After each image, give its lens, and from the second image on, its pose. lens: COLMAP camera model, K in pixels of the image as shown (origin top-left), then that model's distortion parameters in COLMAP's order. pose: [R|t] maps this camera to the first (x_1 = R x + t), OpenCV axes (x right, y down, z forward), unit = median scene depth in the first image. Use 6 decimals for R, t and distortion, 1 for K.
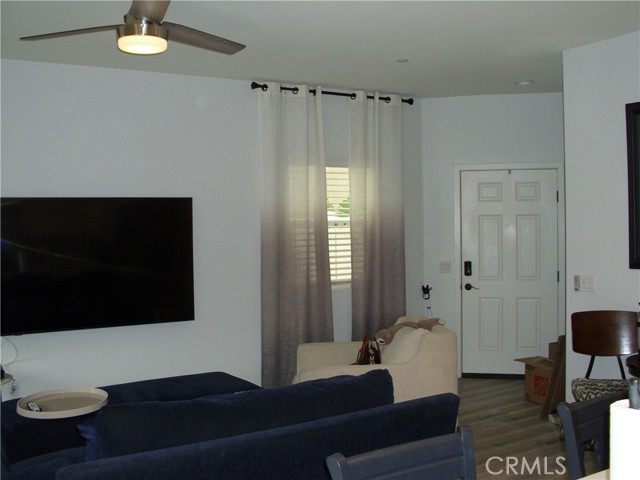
lens RADIAL K [[681.2, 0, 320.0], [0, 681.2, 240.0], [0, 0, 1]] dist [-0.202216, 0.237459]
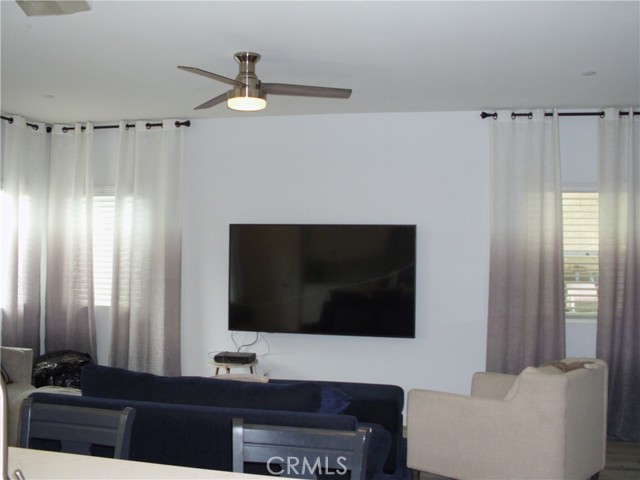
lens RADIAL K [[681.2, 0, 320.0], [0, 681.2, 240.0], [0, 0, 1]] dist [-0.202216, 0.237459]
pose [[0.711234, 0.013662, -0.702823, 0.427163], [-0.042421, 0.998823, -0.023512, -0.005931], [0.701674, 0.046537, 0.710976, 0.109304]]
